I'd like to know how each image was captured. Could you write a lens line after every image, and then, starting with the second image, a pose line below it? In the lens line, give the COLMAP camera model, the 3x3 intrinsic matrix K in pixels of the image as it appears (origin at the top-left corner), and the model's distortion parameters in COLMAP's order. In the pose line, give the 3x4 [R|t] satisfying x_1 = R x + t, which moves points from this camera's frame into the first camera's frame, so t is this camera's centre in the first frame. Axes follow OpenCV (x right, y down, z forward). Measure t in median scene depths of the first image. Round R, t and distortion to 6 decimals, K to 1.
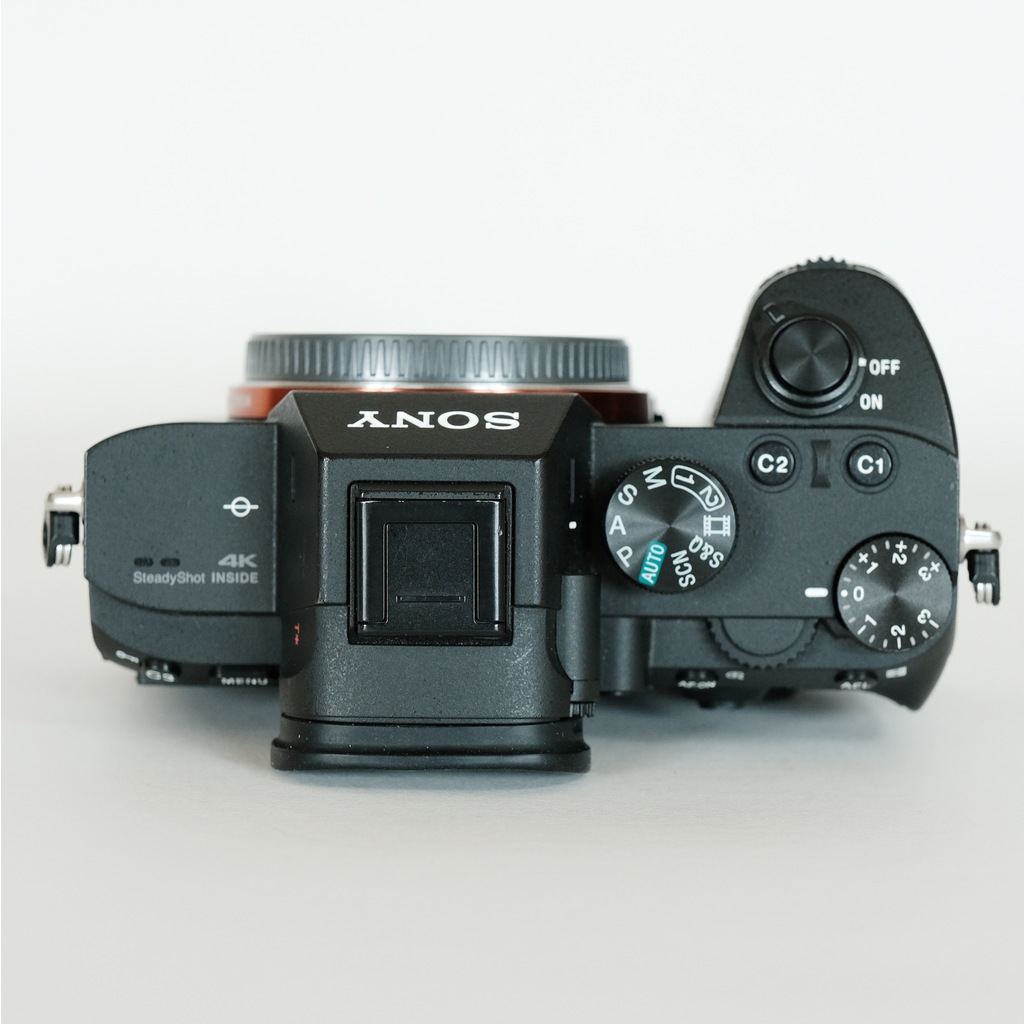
lens RADIAL K [[7252.6, 0, 513.7], [0, 7252.6, 514.7], [0, 0, 1]] dist [0.774420, 0.000000]
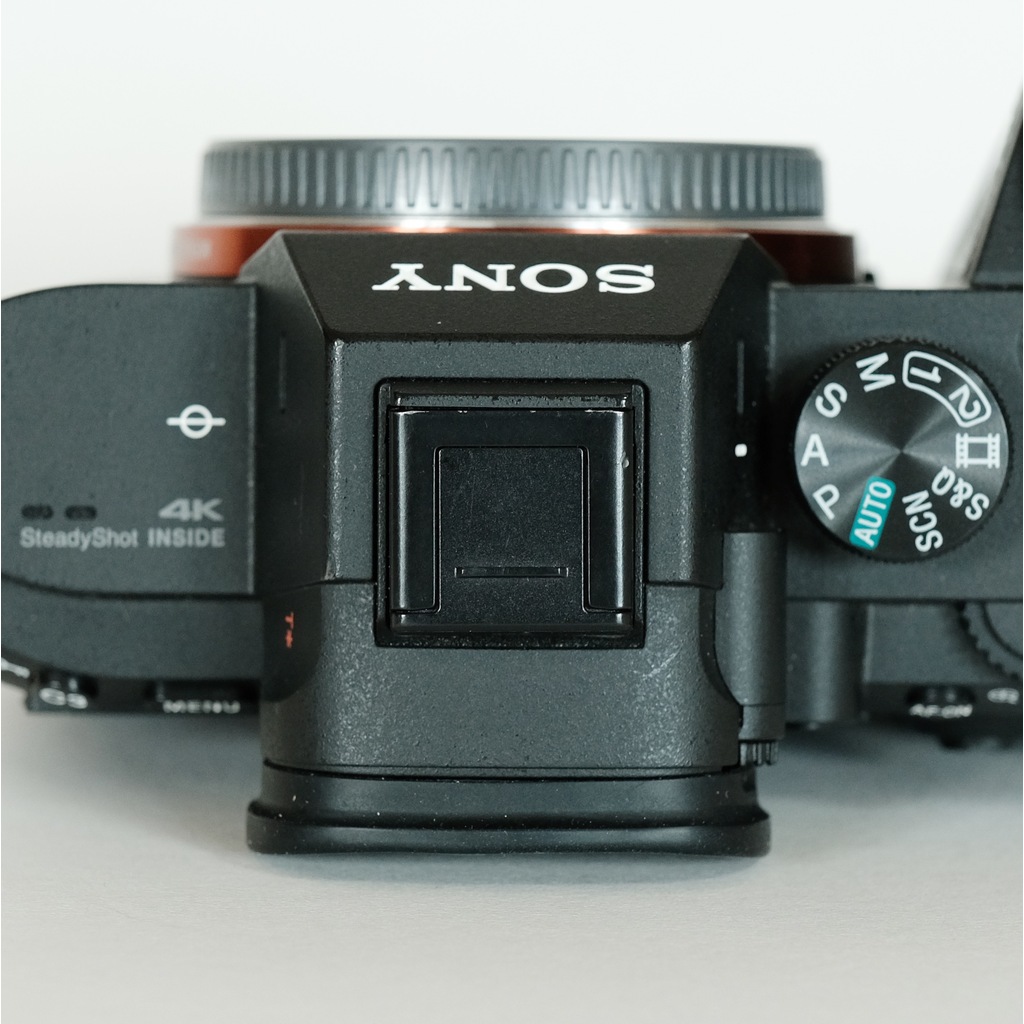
lens RADIAL K [[7252.6, 0, 455.0], [0, 7252.6, 495.3], [0, 0, 1]] dist [0.774420, 0.000000]
pose [[0.999886, -0.002209, 0.014908, -0.024957], [0.002144, 0.999988, 0.004368, 0.002490], [-0.014917, -0.004336, 0.999879, 0.388863]]
